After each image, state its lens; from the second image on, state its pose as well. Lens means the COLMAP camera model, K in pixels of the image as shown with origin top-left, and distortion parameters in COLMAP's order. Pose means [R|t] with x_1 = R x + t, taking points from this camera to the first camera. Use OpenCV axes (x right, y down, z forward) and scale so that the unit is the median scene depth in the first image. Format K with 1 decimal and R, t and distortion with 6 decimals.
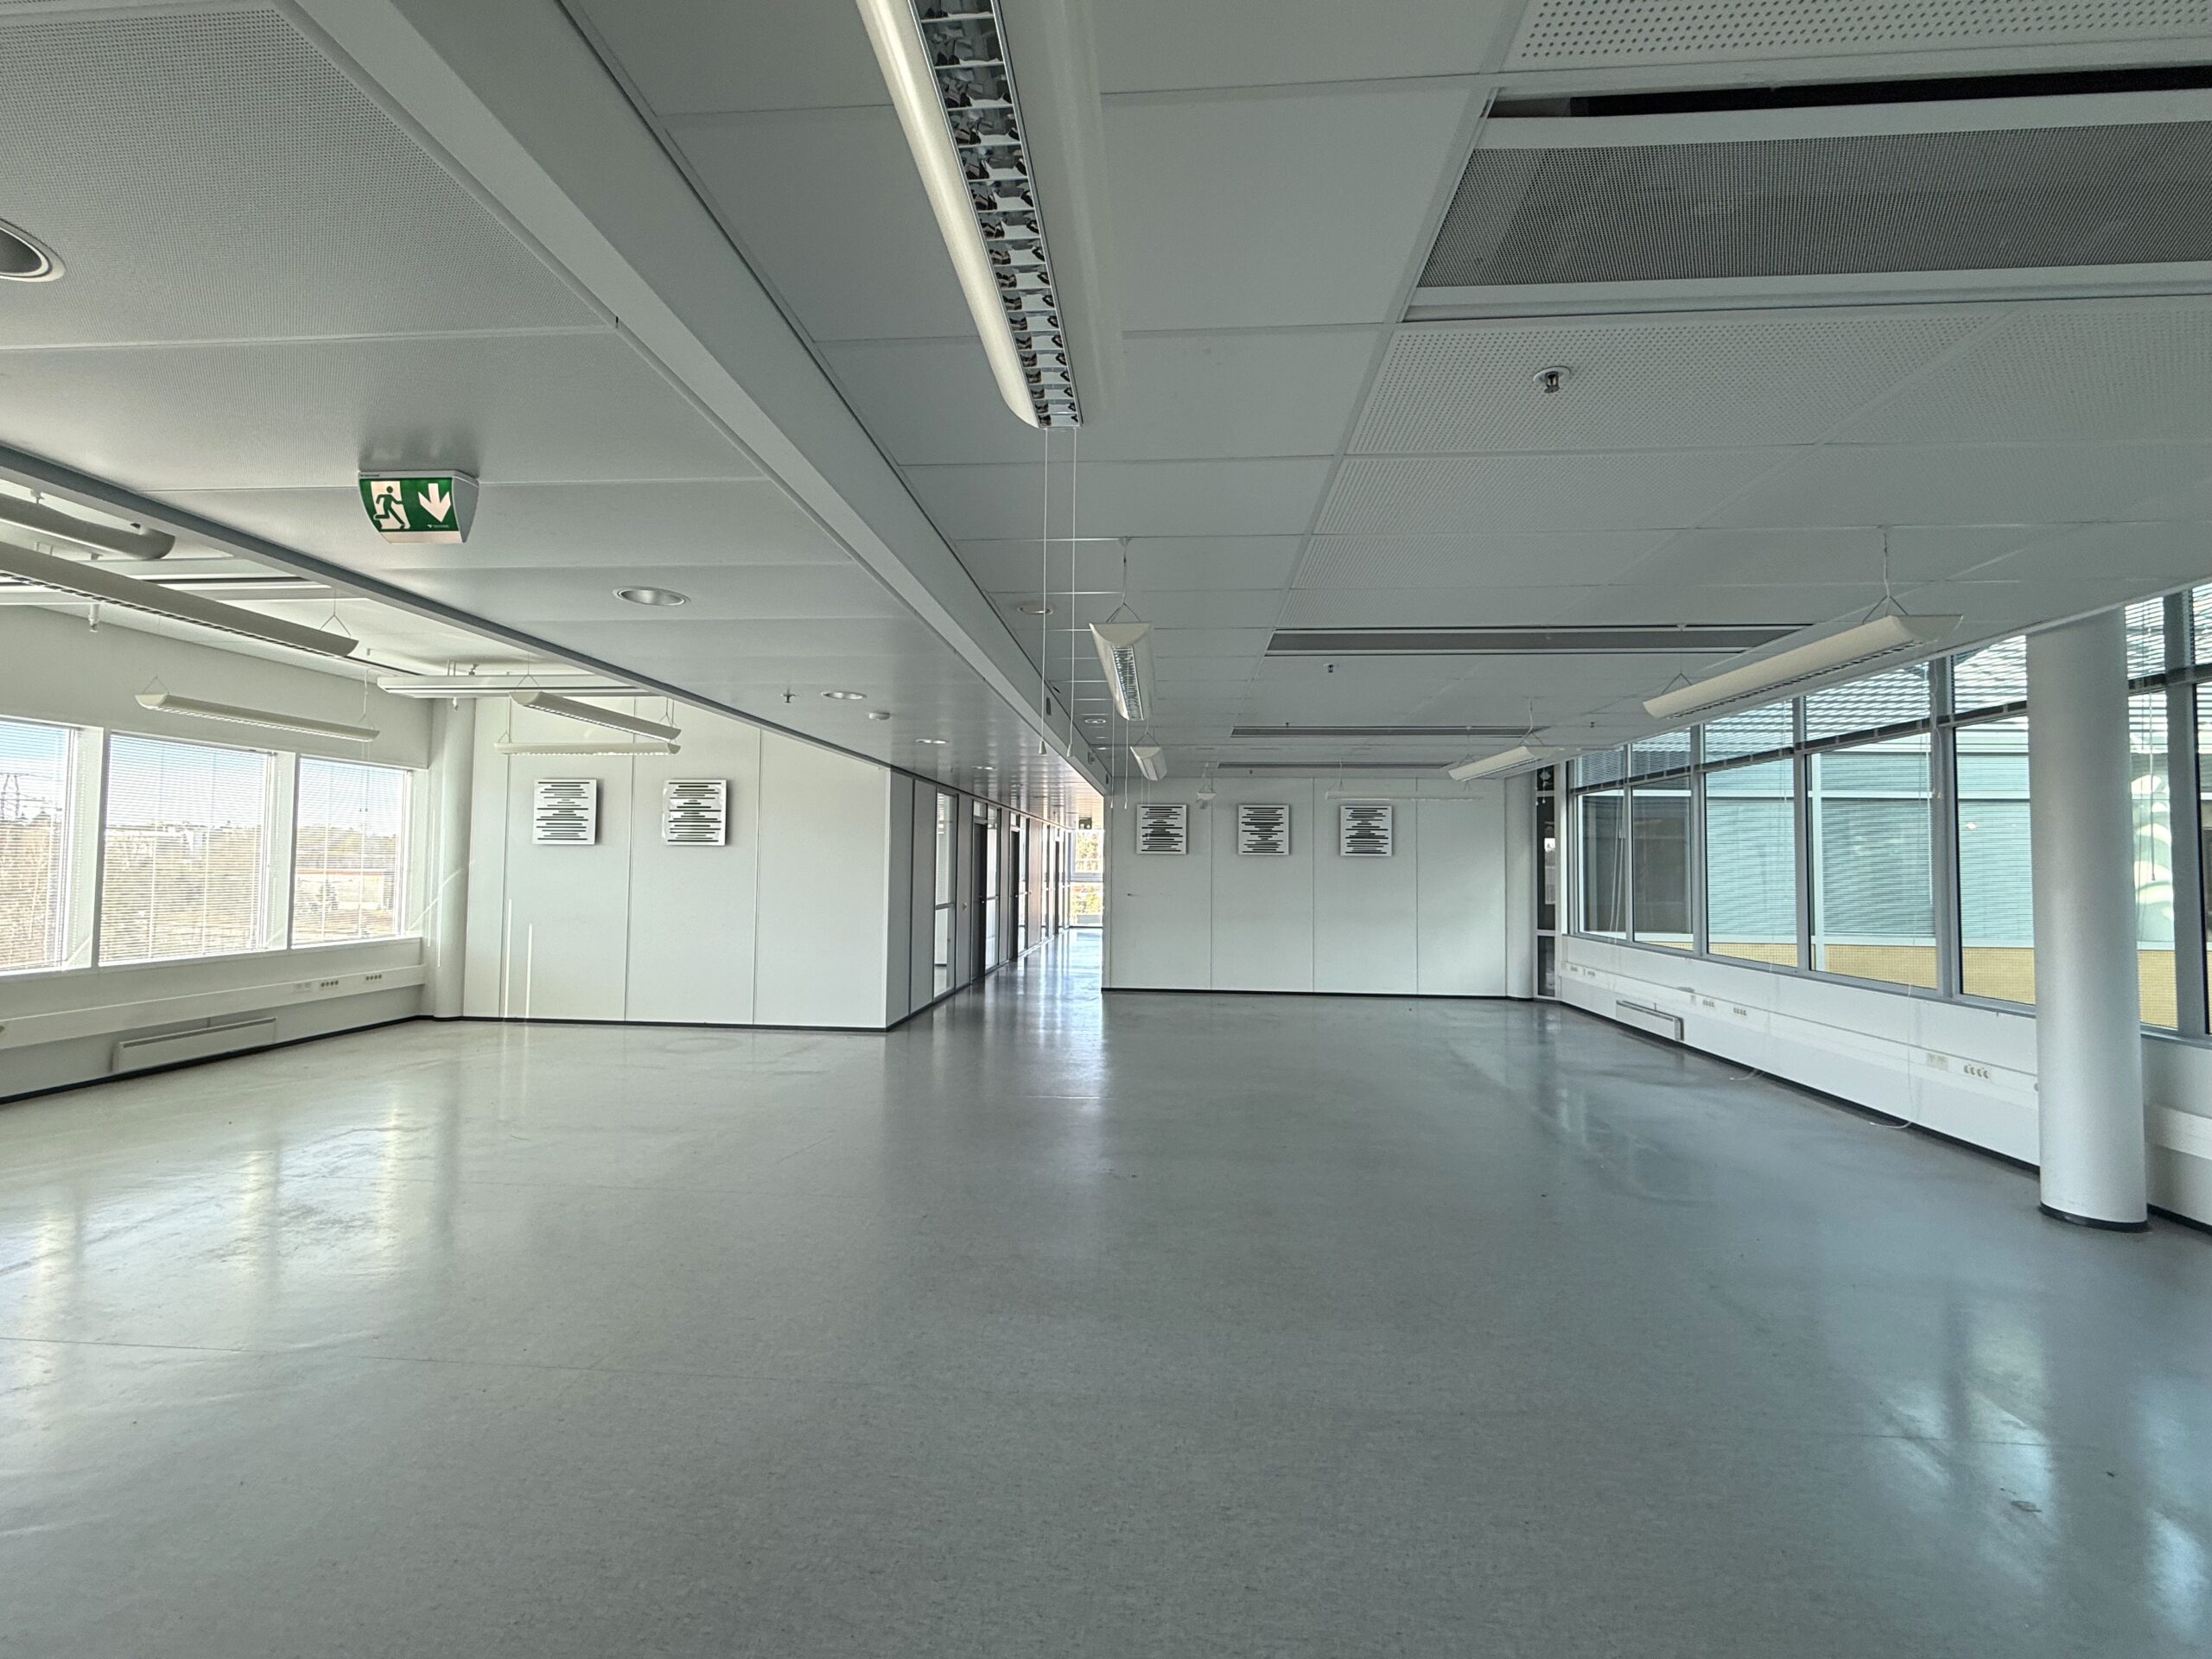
lens RADIAL K [[953.9, 0, 1111.2], [0, 953.9, 829.0], [0, 0, 1]] dist [-0.000783, 0.000765]
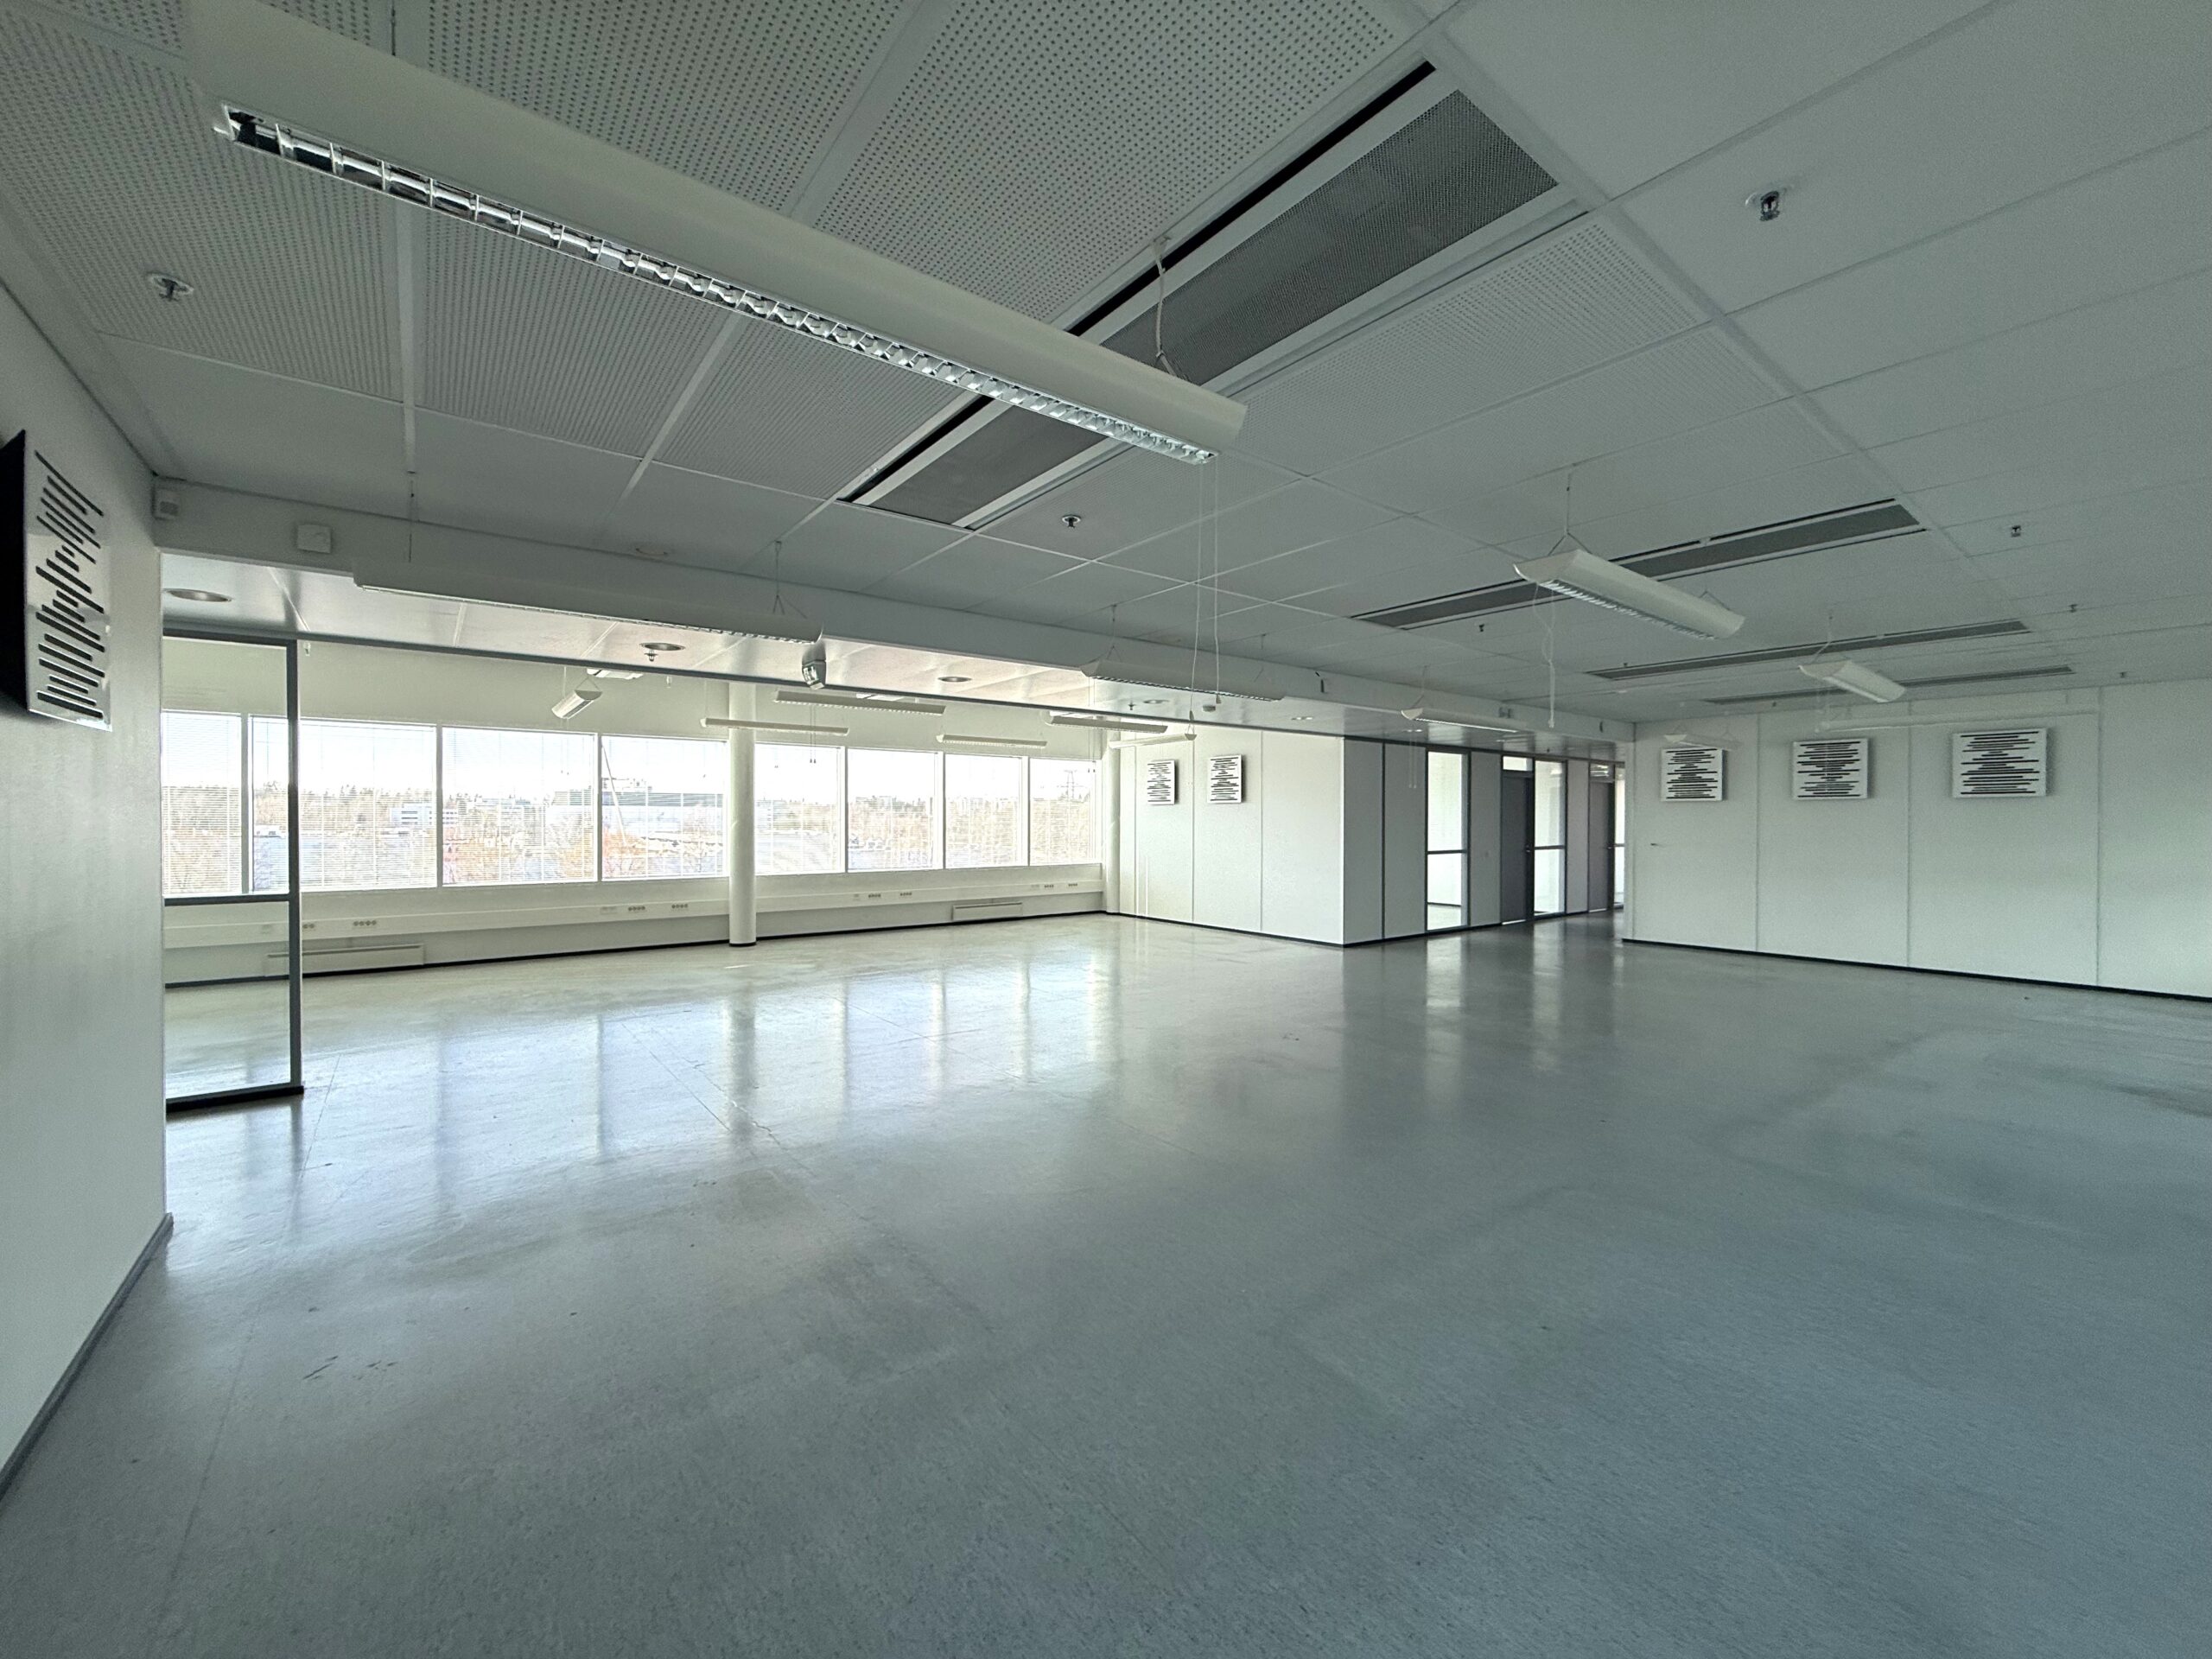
lens RADIAL K [[886.0, 0, 1104.7], [0, 886.0, 823.0], [0, 0, 1]] dist [-0.007782, -0.000259]
pose [[0.656552, -0.003557, -0.754272, 0.430104], [0.036842, 0.998947, 0.027358, 0.004301], [0.753381, -0.045751, 0.655991, 0.009566]]
